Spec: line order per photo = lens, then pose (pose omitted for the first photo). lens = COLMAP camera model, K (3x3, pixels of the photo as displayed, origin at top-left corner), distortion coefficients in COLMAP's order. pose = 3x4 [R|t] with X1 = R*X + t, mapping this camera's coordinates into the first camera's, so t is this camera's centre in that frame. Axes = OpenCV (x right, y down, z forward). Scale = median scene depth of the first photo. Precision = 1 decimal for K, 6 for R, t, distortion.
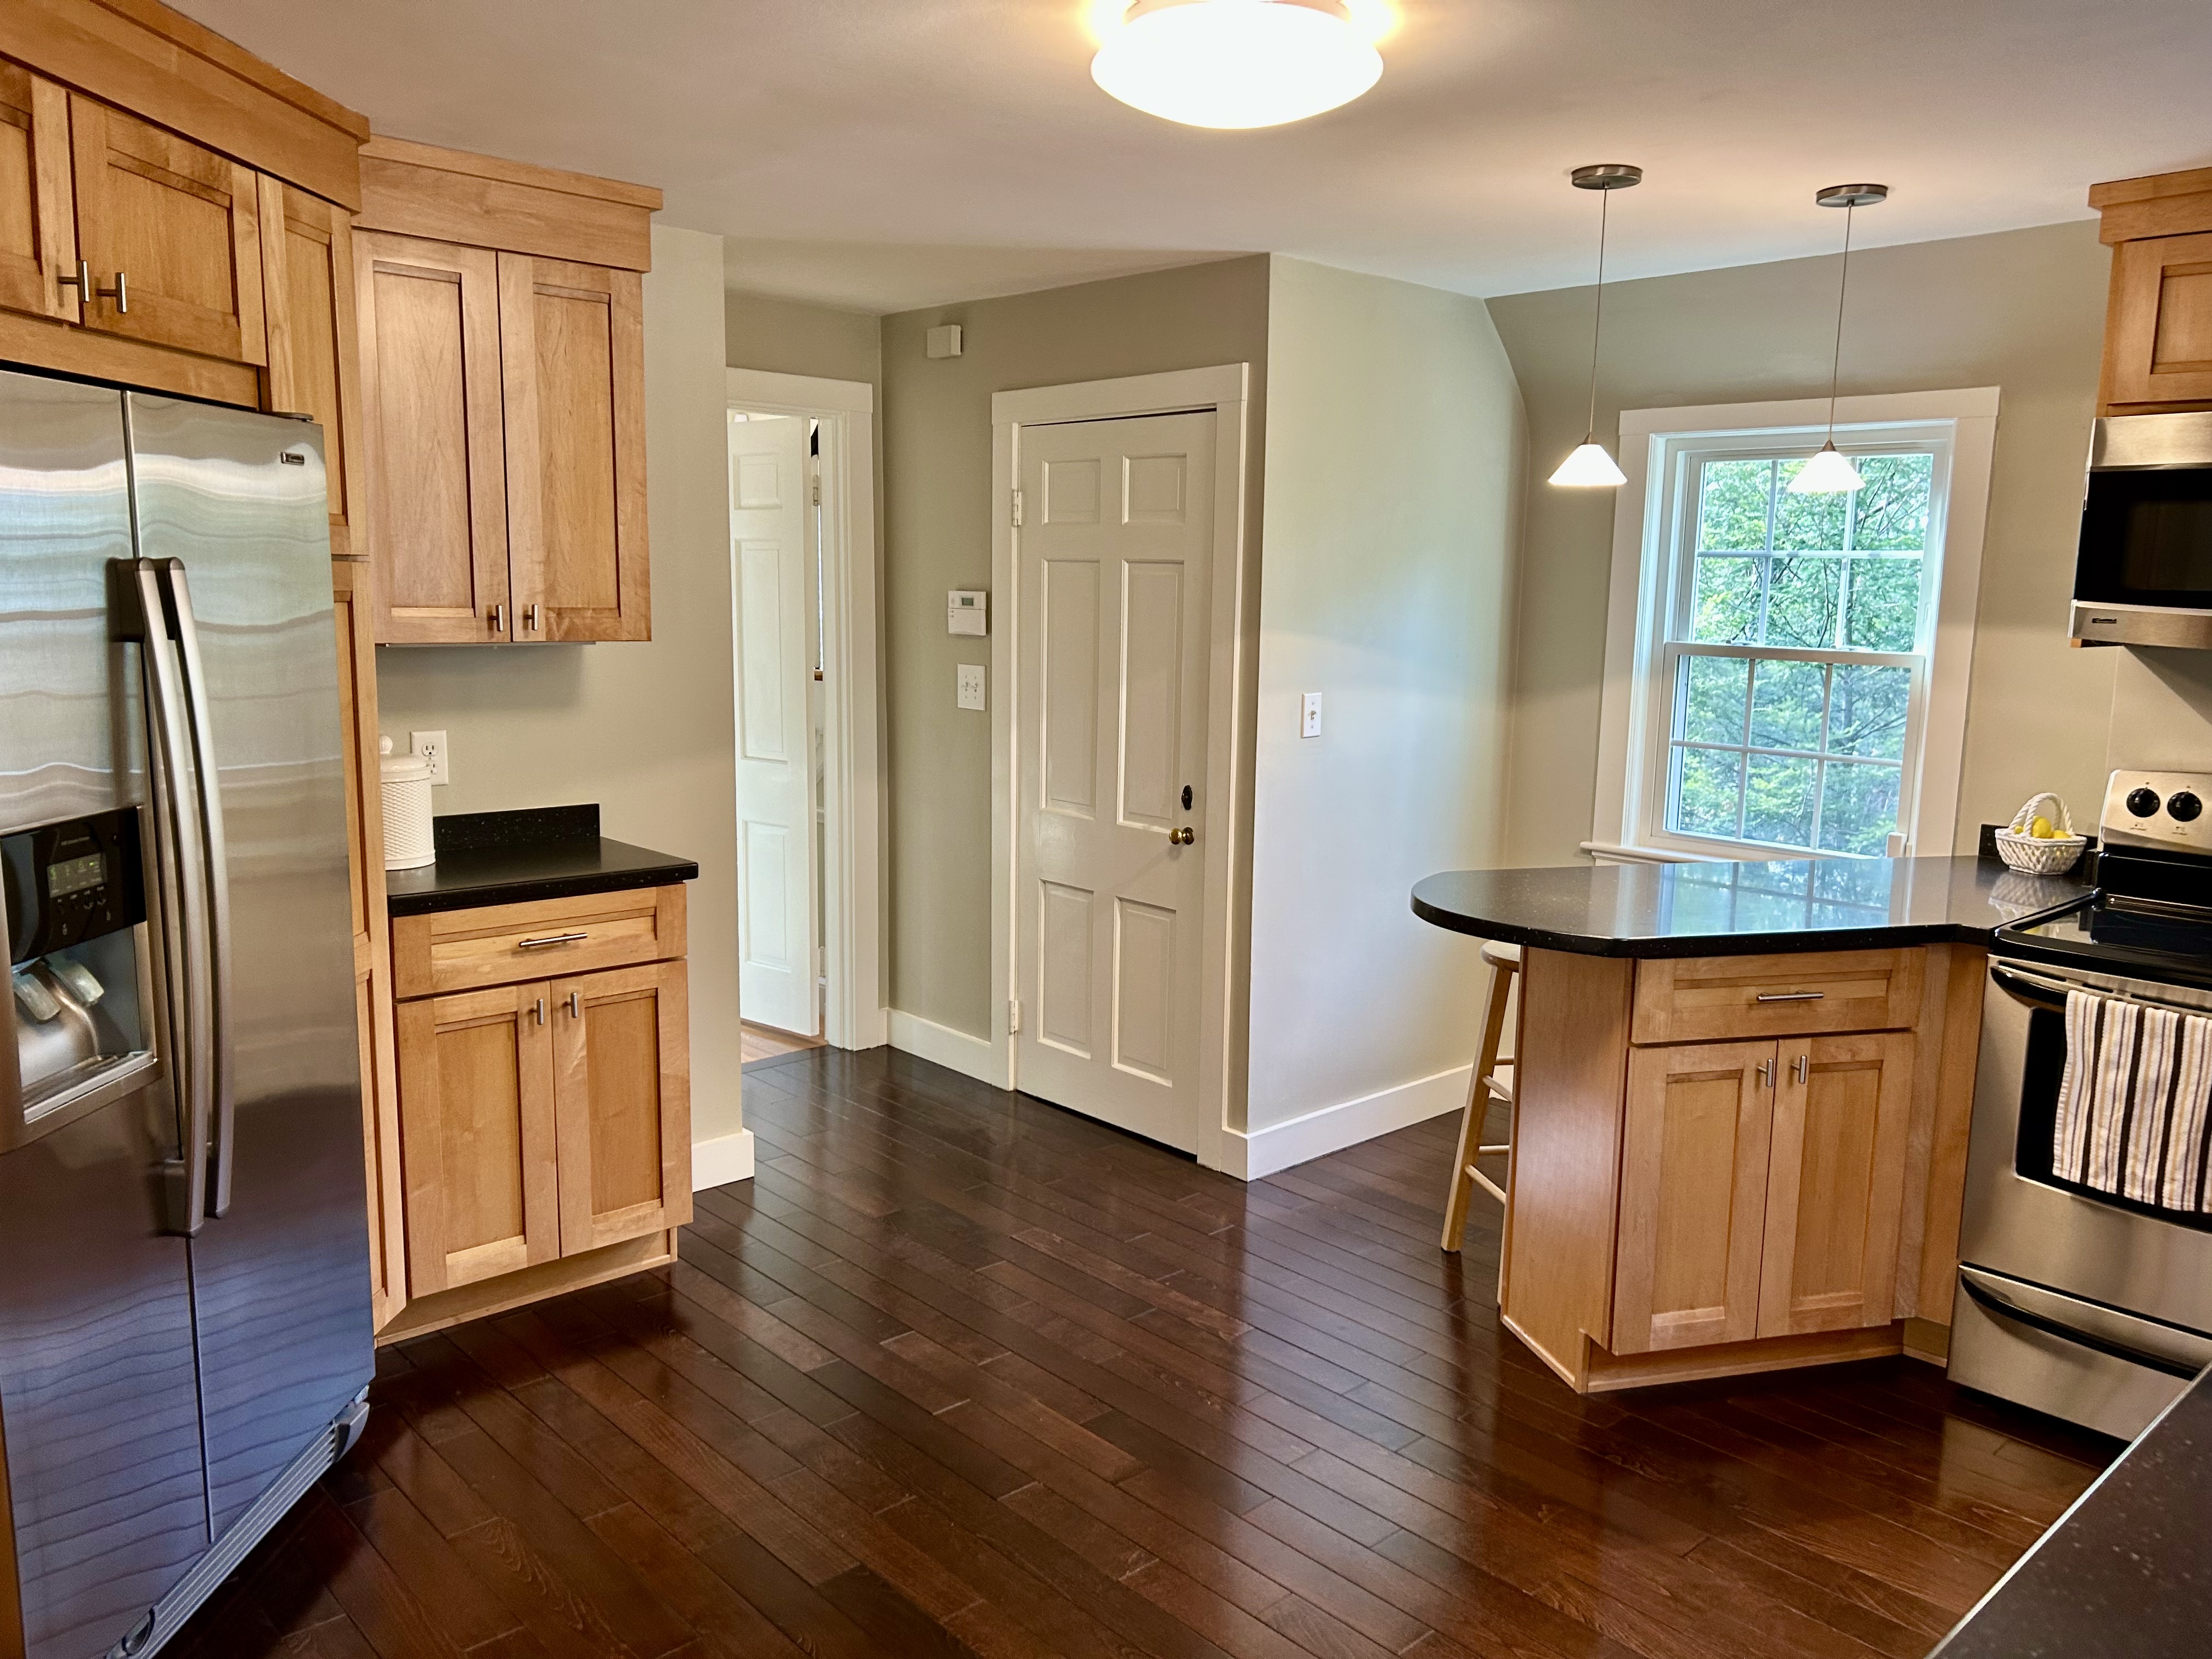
lens RADIAL K [[1636.4, 0, 1113.5], [0, 1636.4, 825.8], [0, 0, 1]] dist [0.040726, -0.053560]
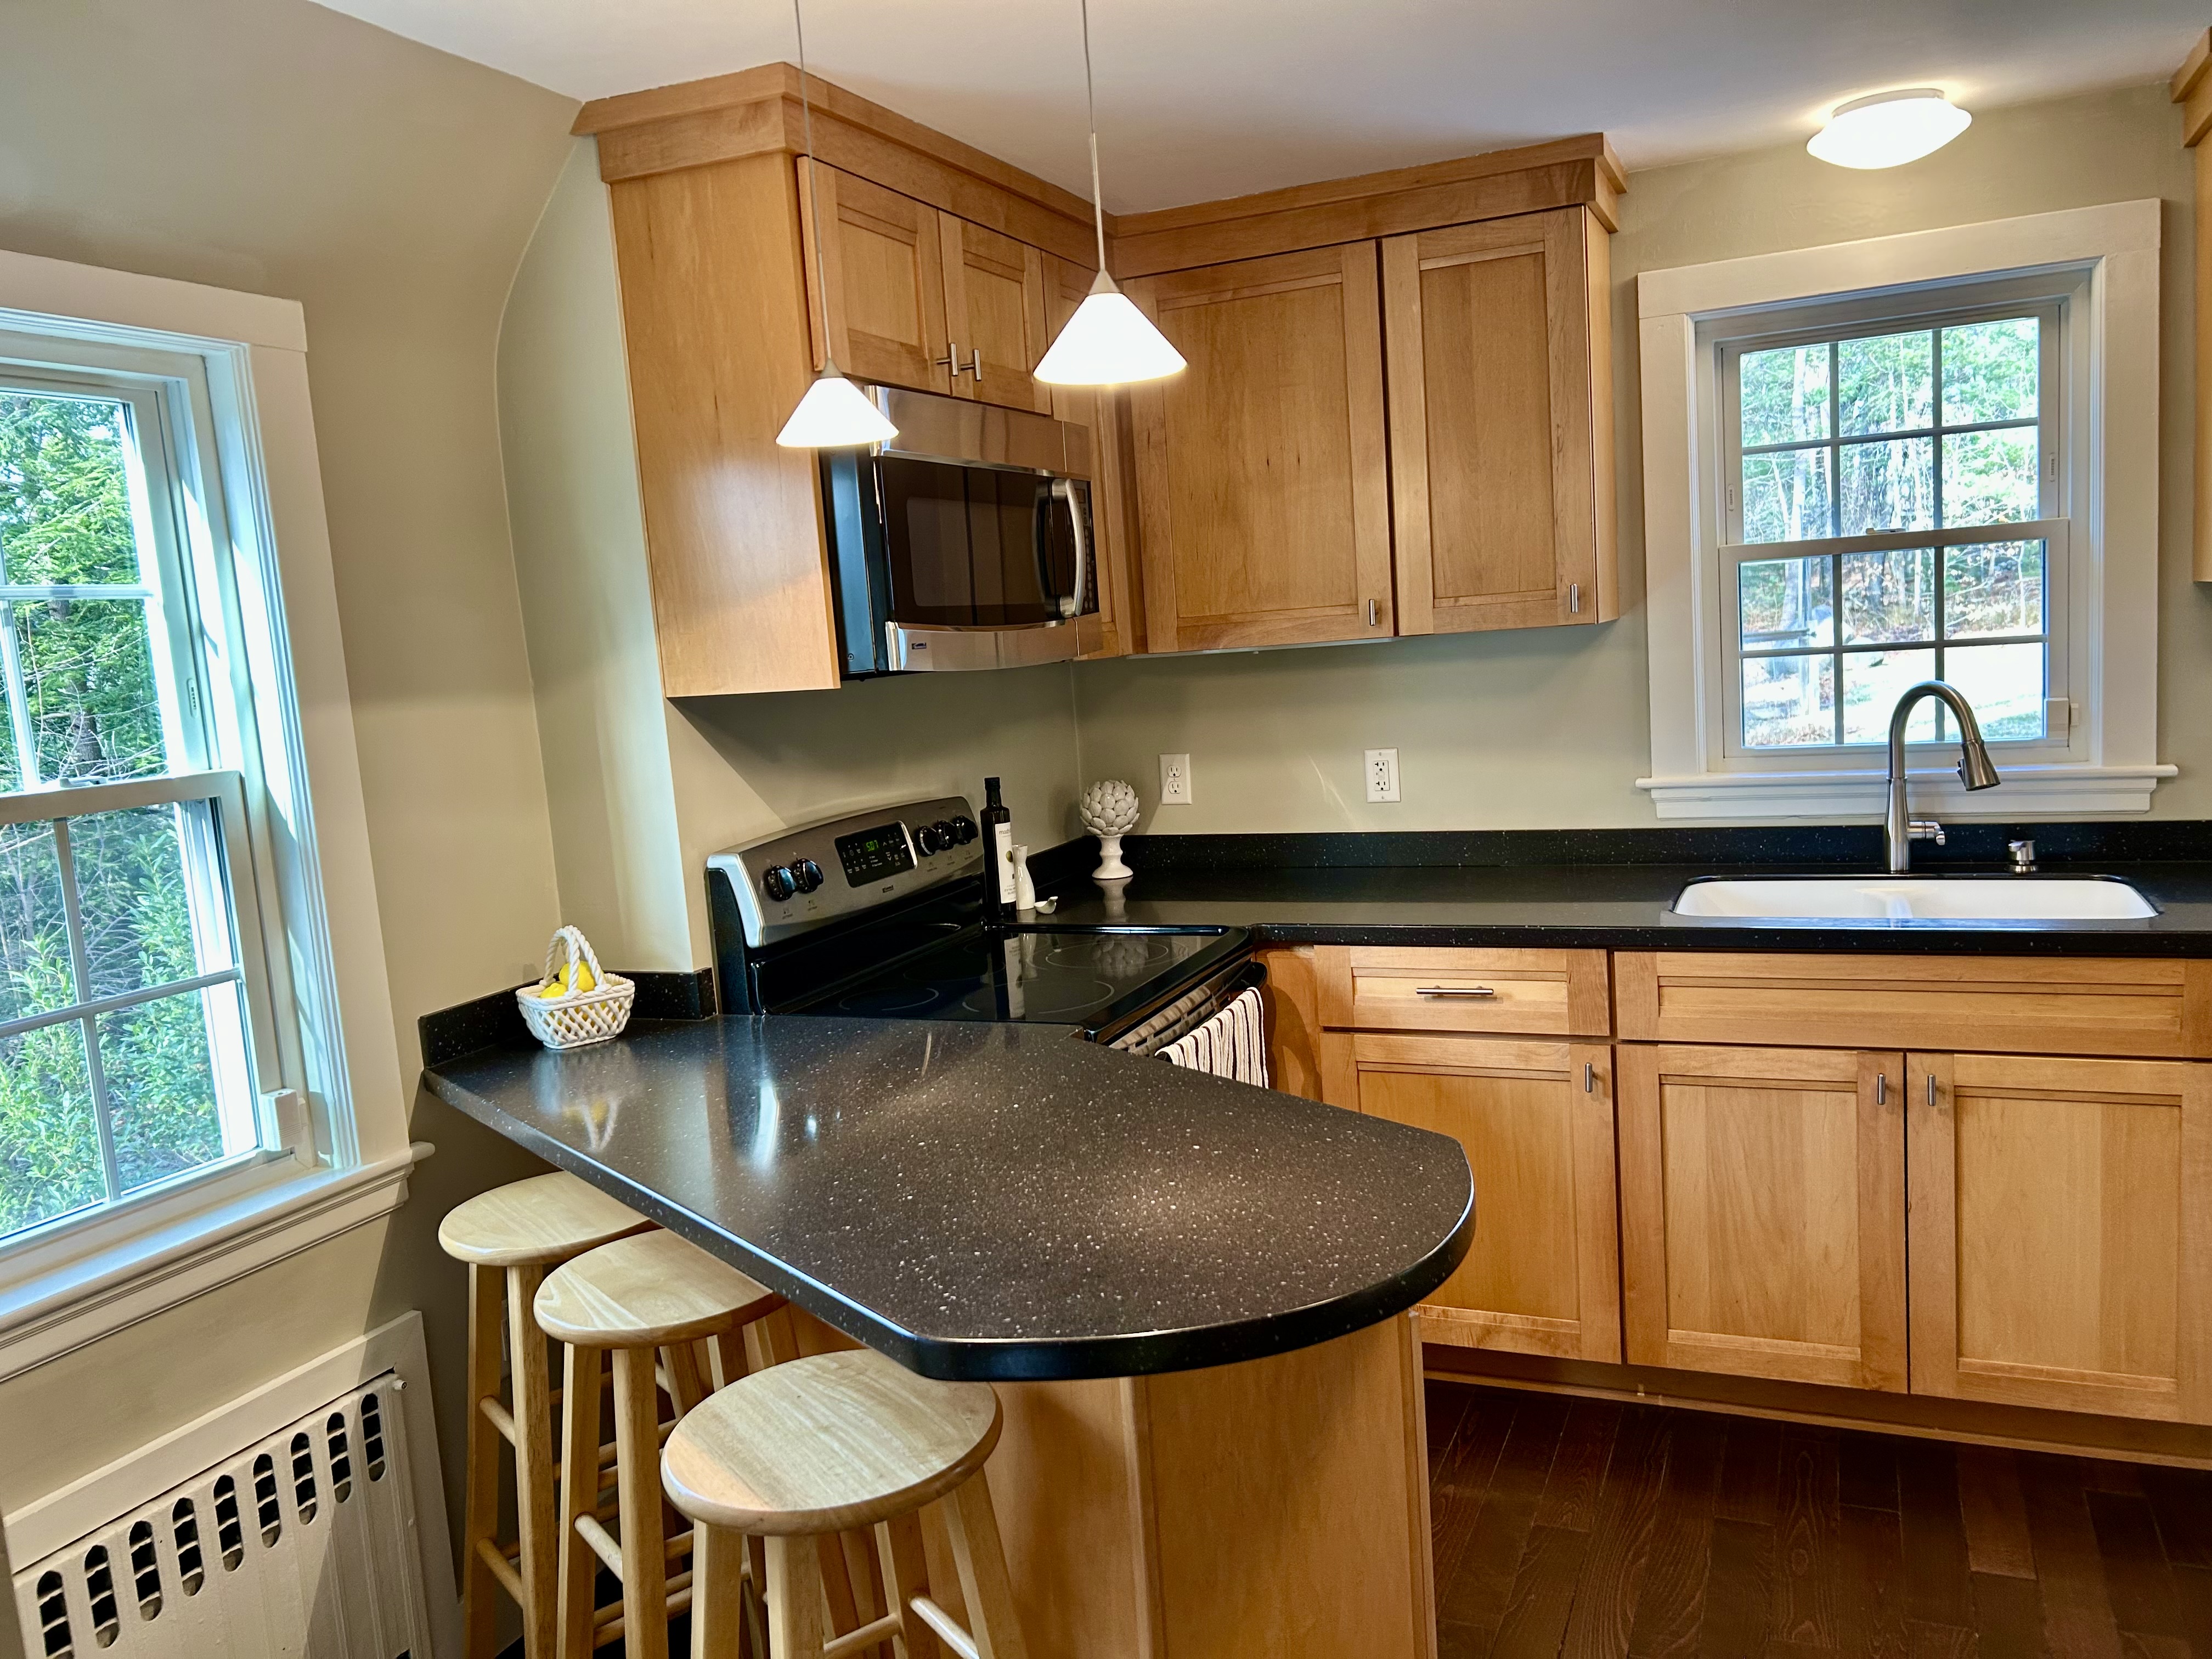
lens RADIAL K [[1672.6, 0, 1113.4], [0, 1672.6, 831.6], [0, 0, 1]] dist [0.068185, -0.079405]
pose [[-0.393151, -0.107754, 0.913138, -0.186907], [0.195316, 0.960658, 0.197455, -0.177669], [-0.898490, 0.255980, -0.356637, 1.214693]]
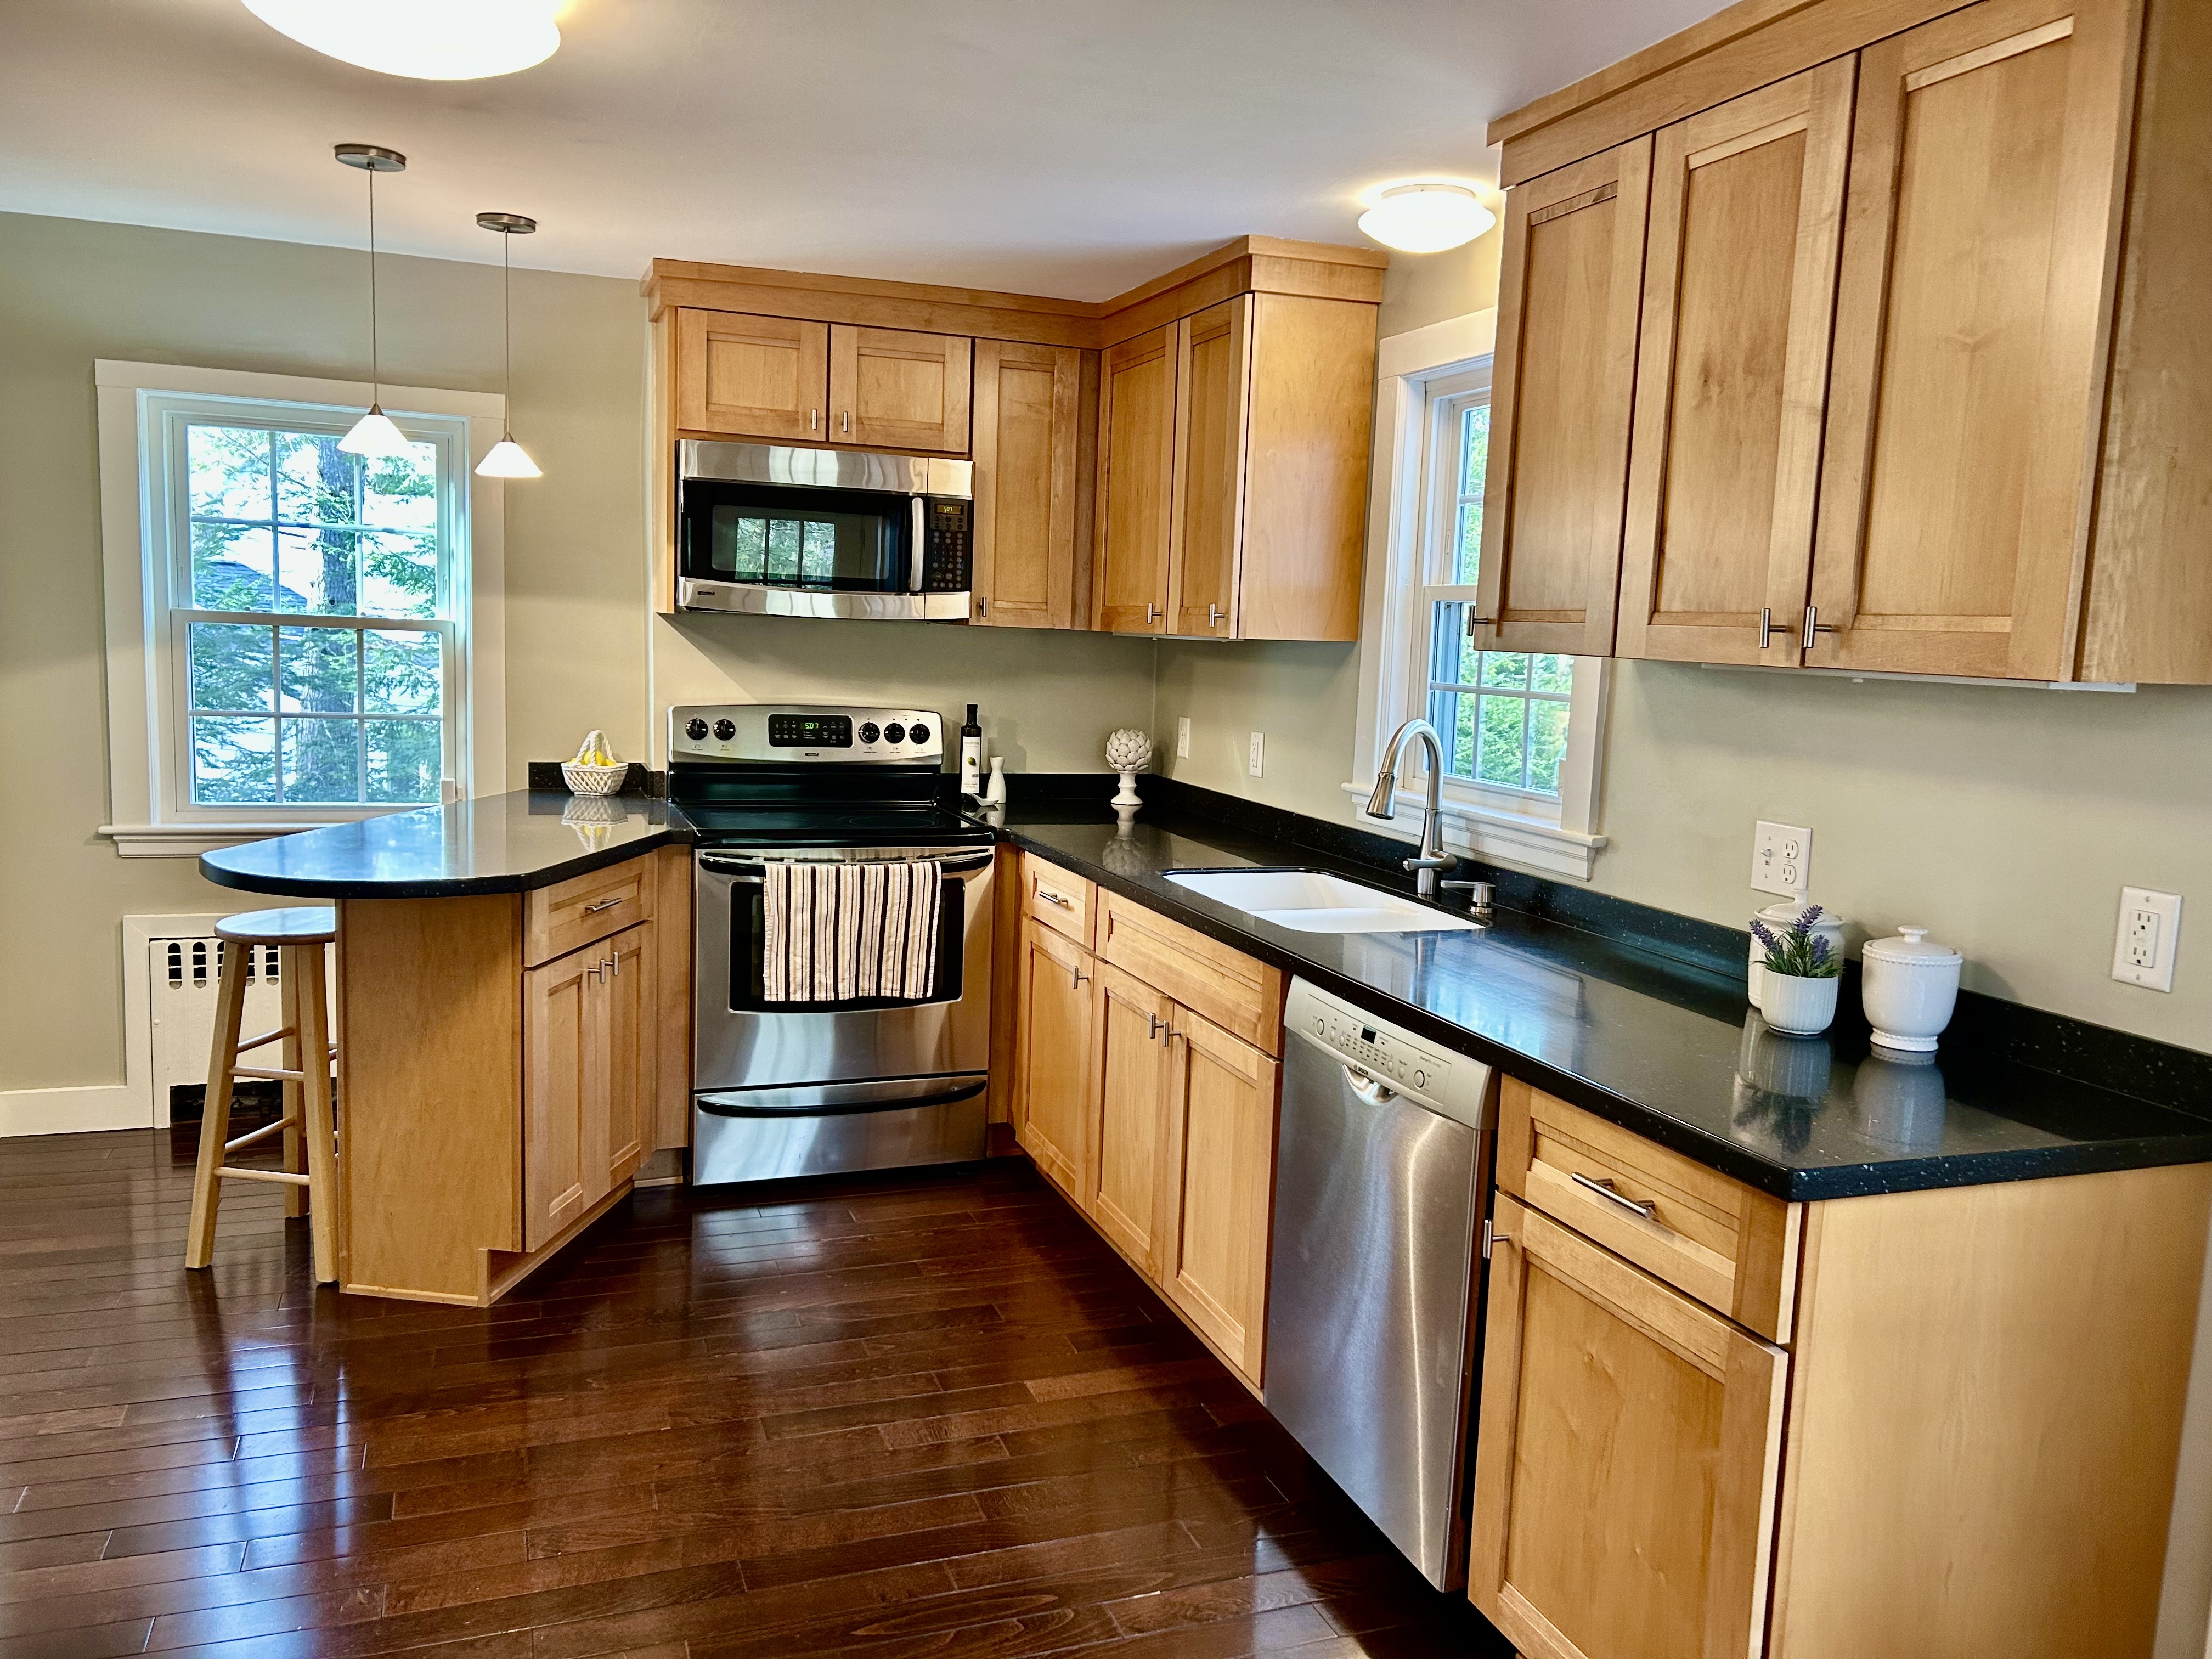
lens RADIAL K [[1653.4, 0, 1100.3], [0, 1653.4, 812.9], [0, 0, 1]] dist [0.059306, -0.078946]
pose [[0.393039, -0.111332, 0.912757, -0.515852], [0.103906, 0.991663, 0.076214, -0.016483], [-0.913632, 0.064886, 0.401330, 0.175205]]
